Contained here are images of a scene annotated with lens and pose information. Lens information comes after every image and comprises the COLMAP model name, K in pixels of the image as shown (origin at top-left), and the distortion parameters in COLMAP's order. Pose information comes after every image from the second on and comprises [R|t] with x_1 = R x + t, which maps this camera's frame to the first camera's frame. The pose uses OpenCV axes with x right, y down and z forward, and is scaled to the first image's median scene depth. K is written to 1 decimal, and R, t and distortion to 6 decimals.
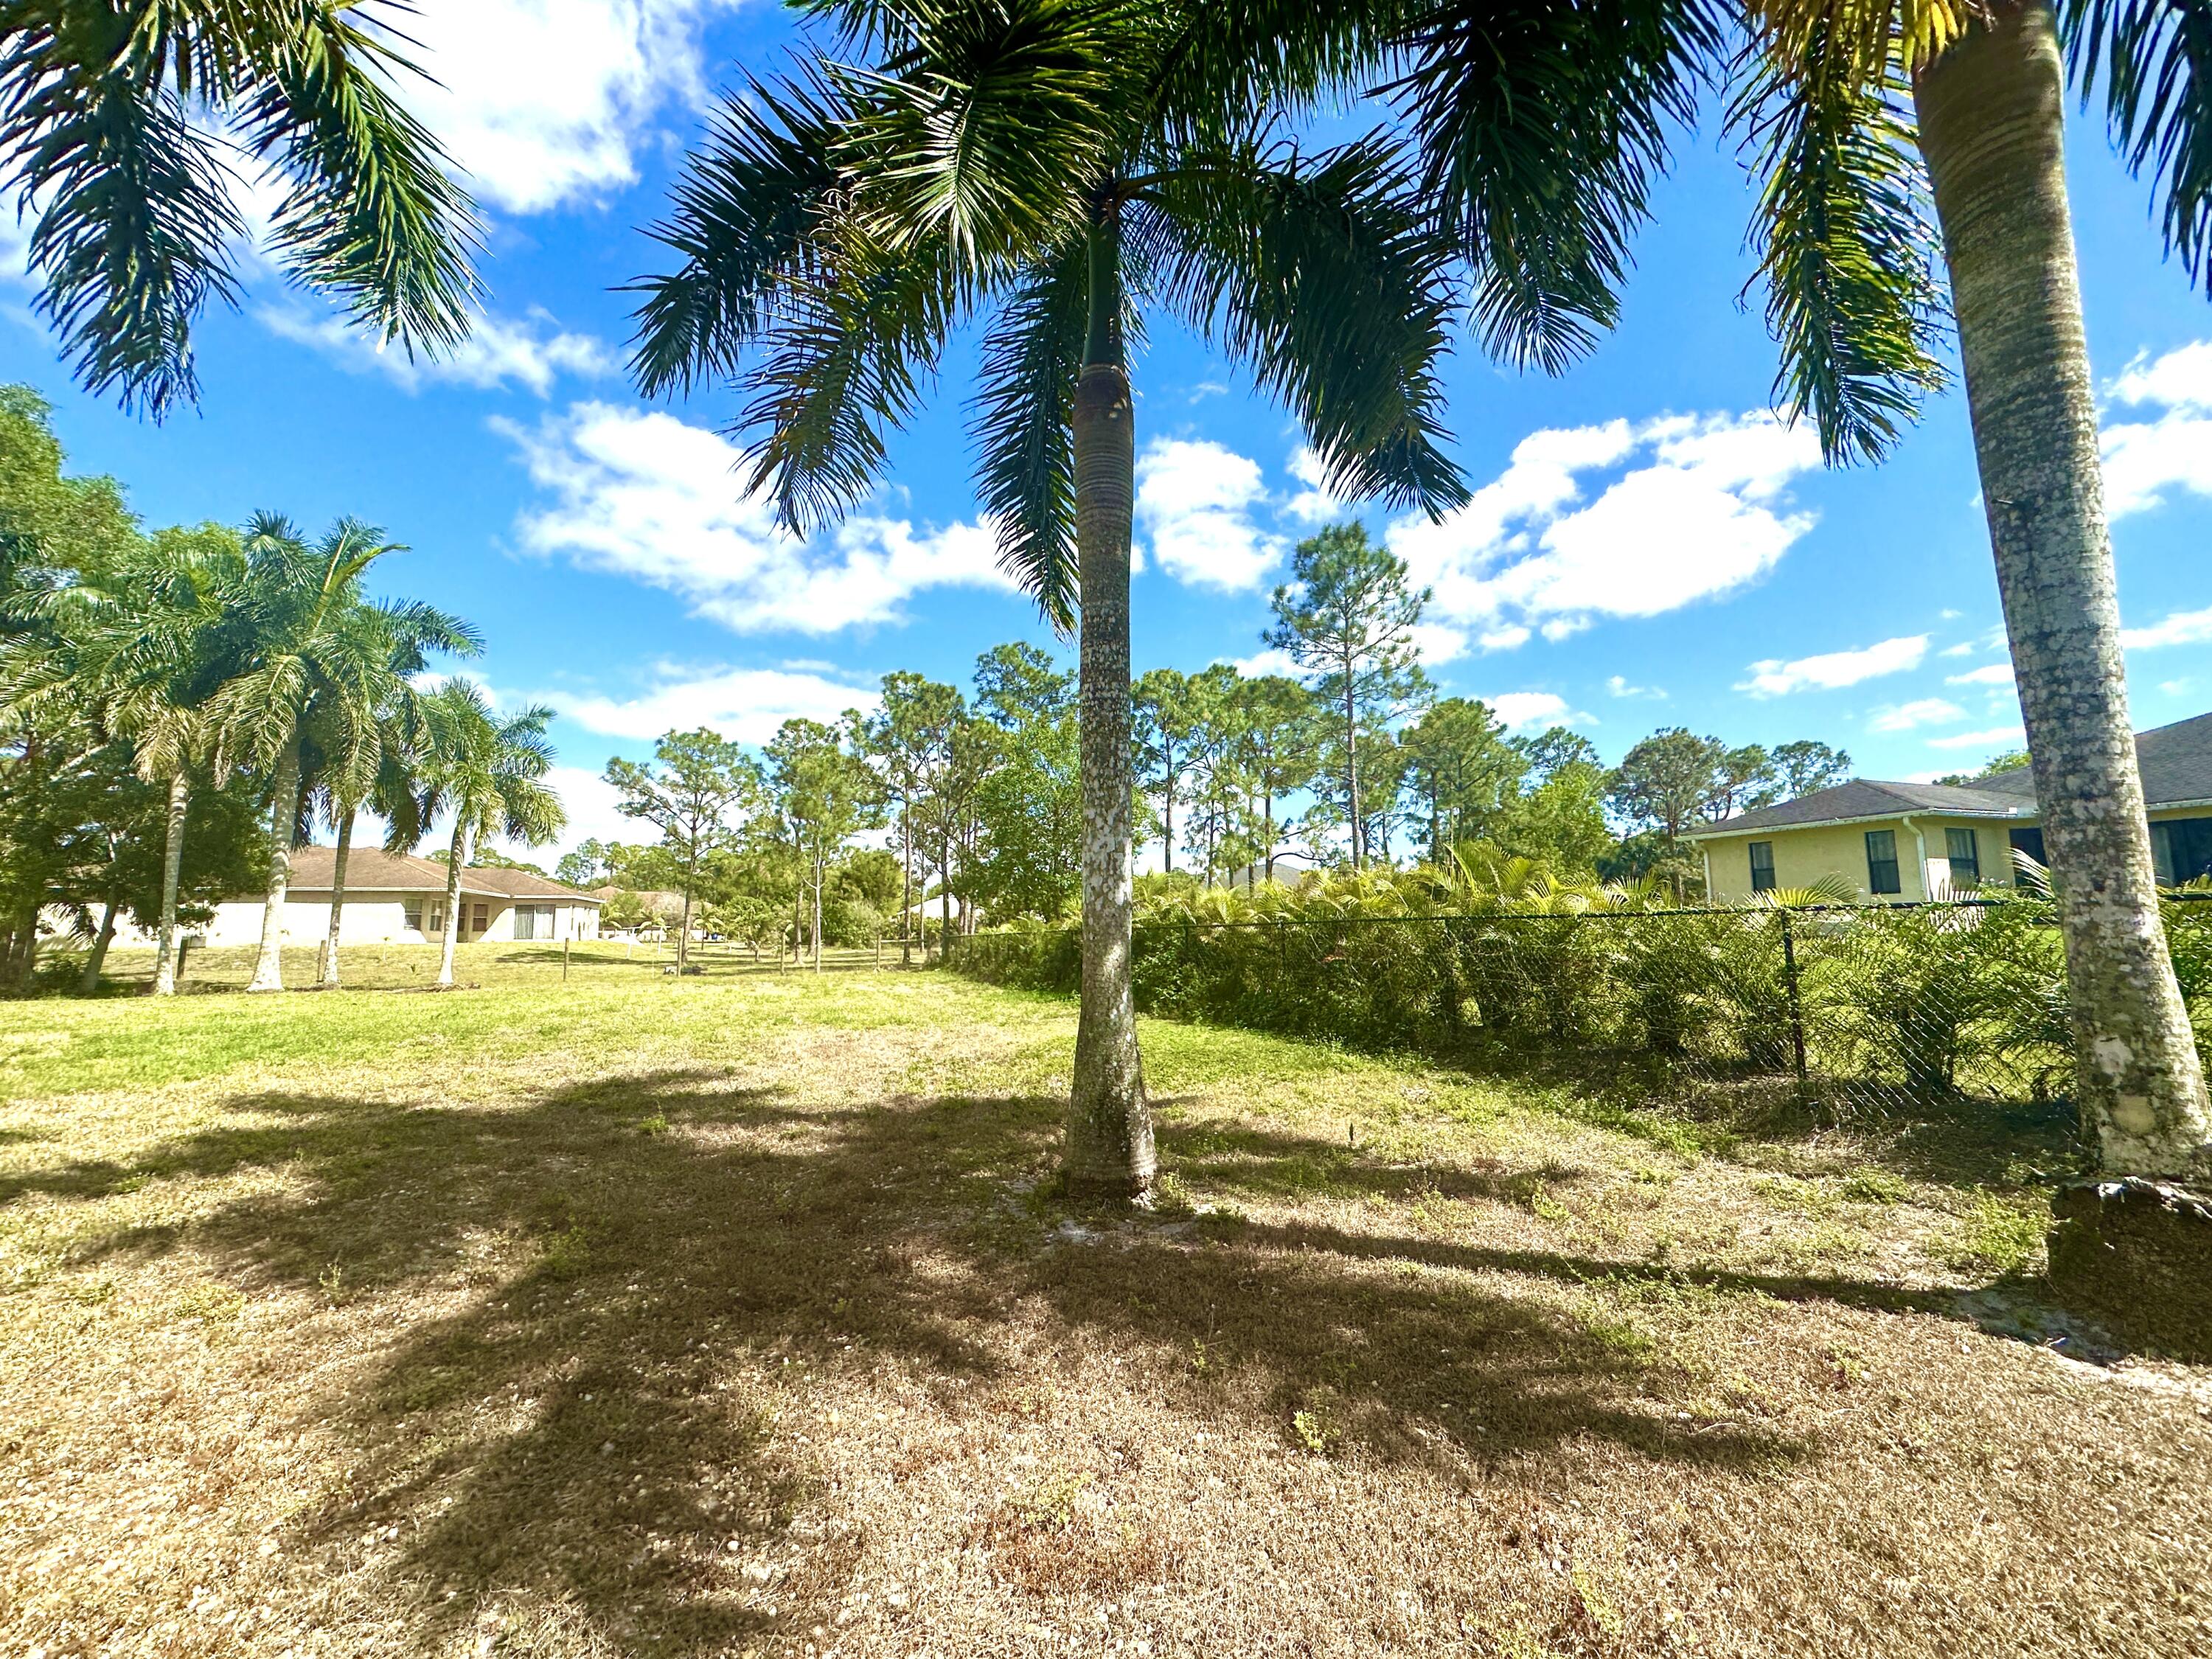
lens RADIAL K [[902.9, 0, 1100.3], [0, 902.9, 824.0], [0, 0, 1]] dist [0.001201, 0.000965]
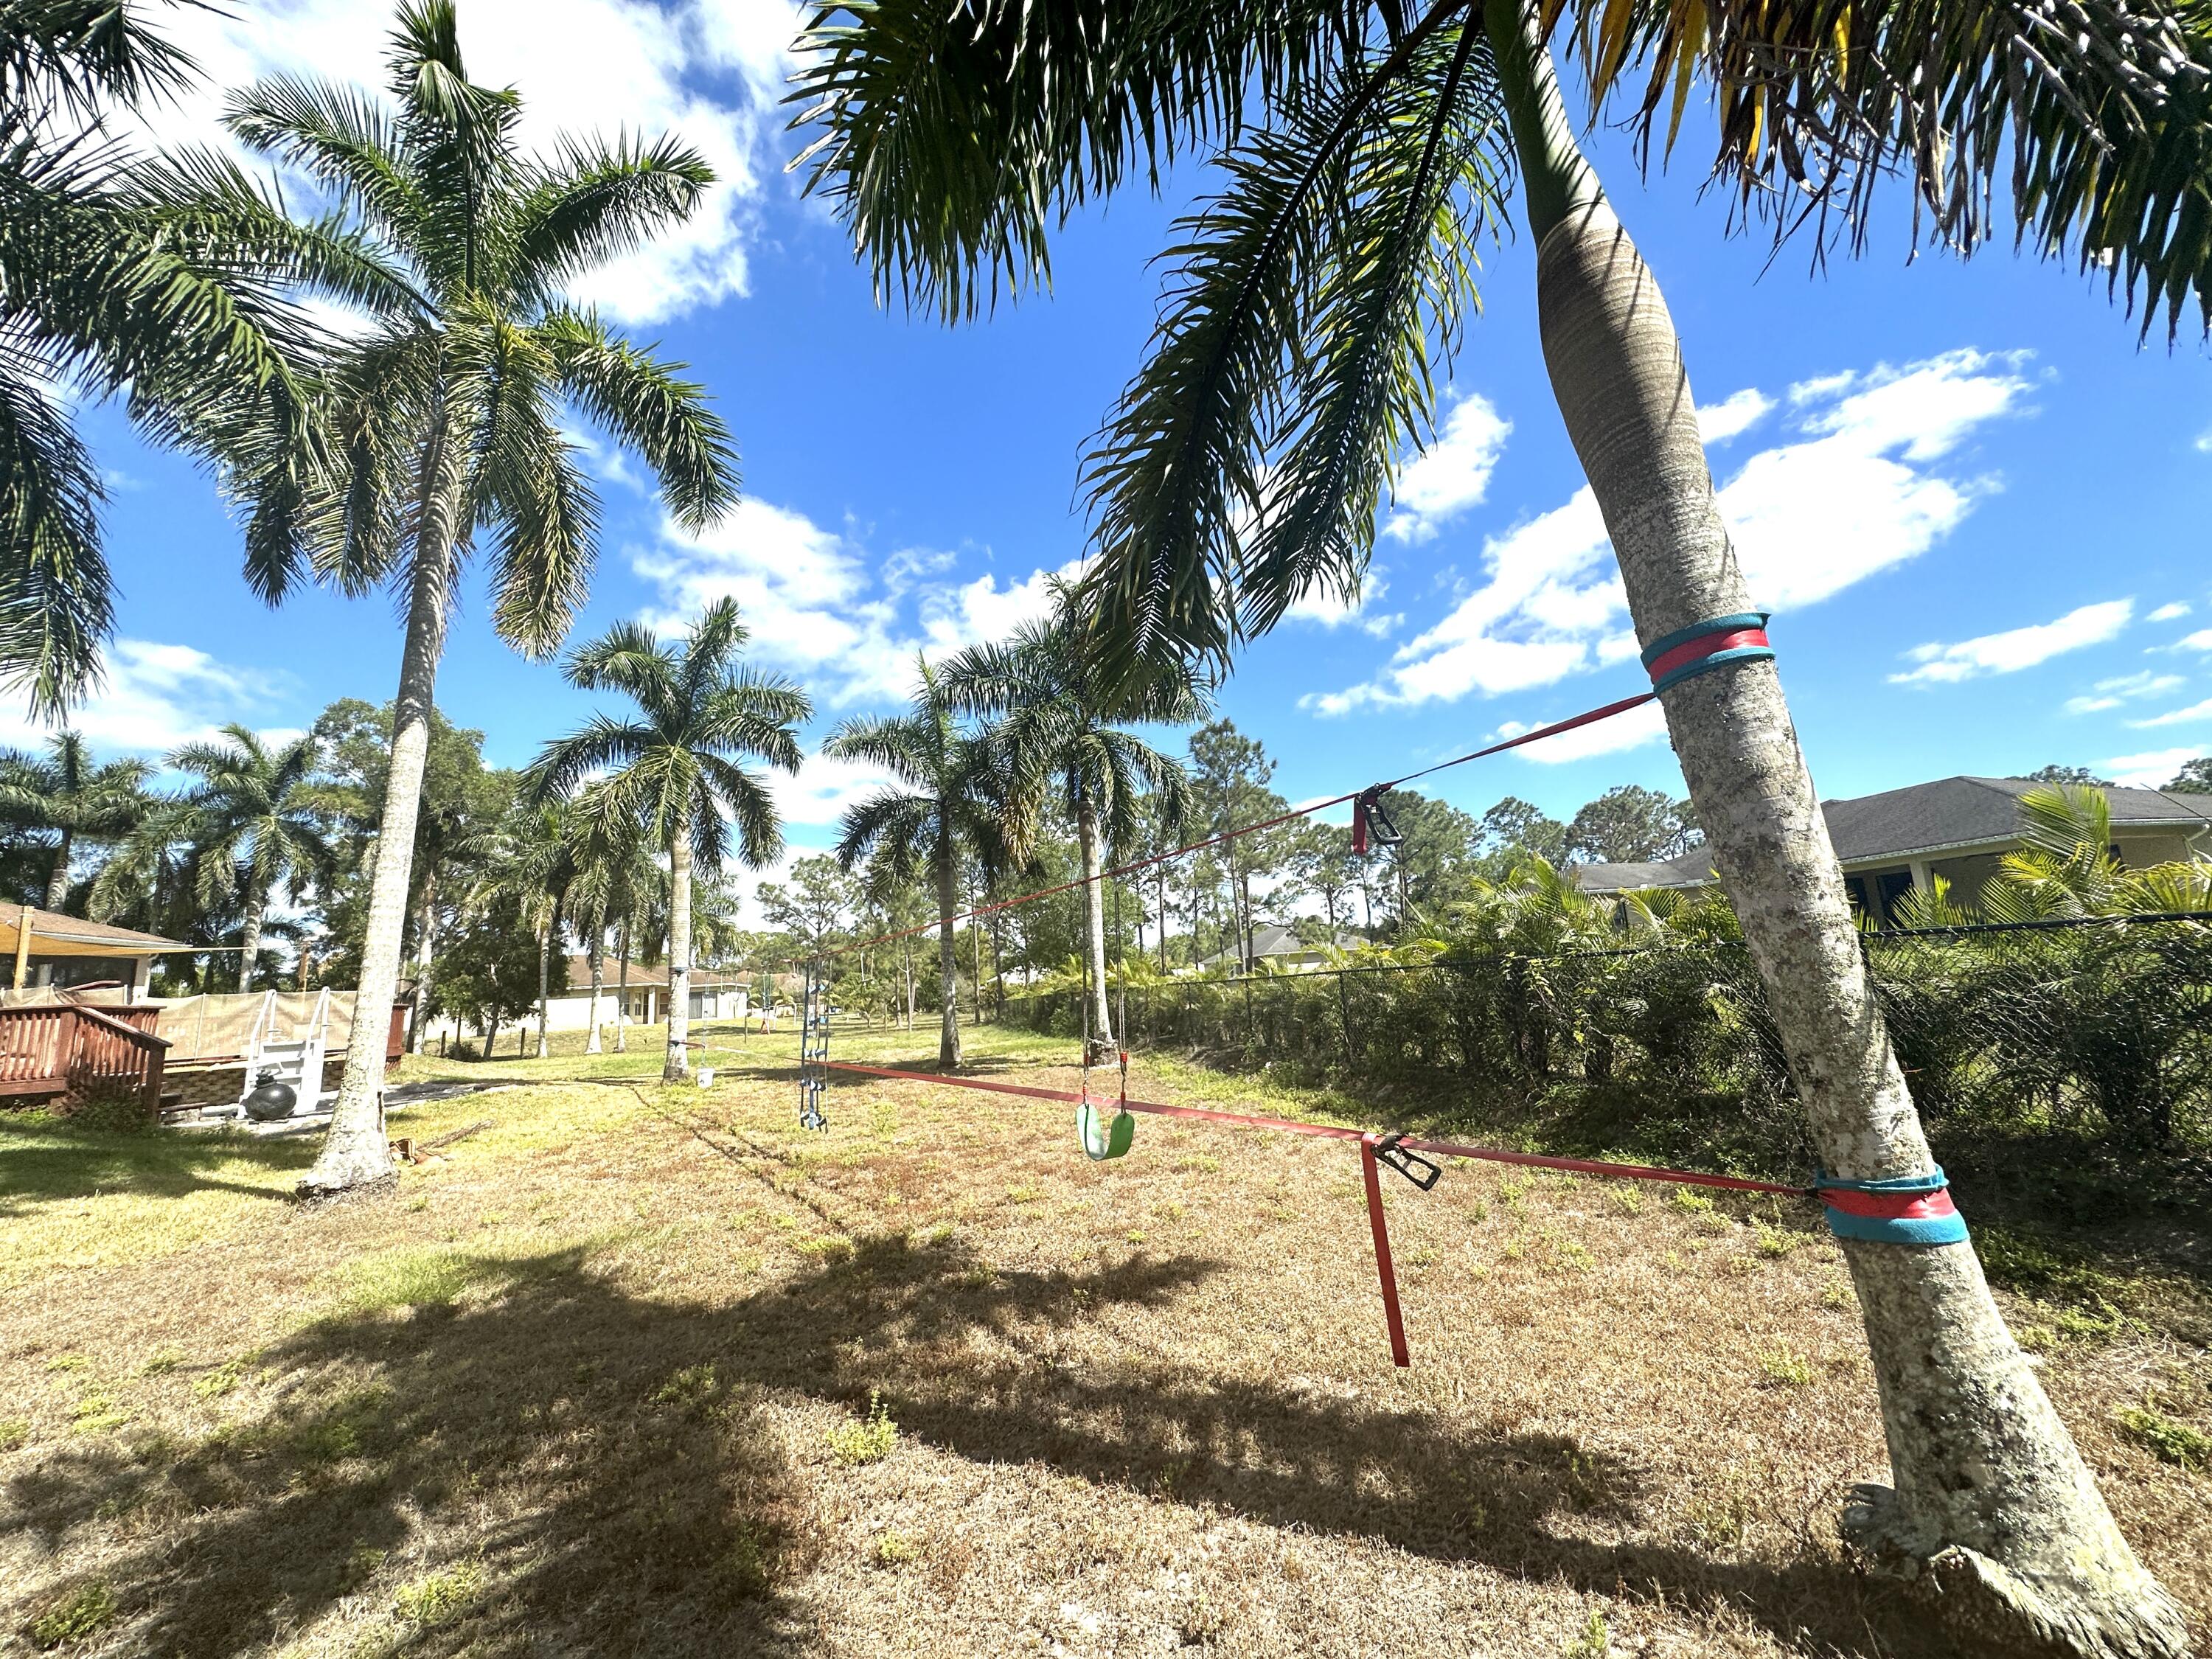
lens RADIAL K [[888.3, 0, 1104.4], [0, 888.3, 828.3], [0, 0, 1]] dist [-0.002343, 0.000011]
pose [[0.993042, -0.069320, -0.095198, 0.108189], [0.063533, 0.996019, -0.062536, -0.034533], [0.099154, 0.056052, 0.993492, -0.279095]]
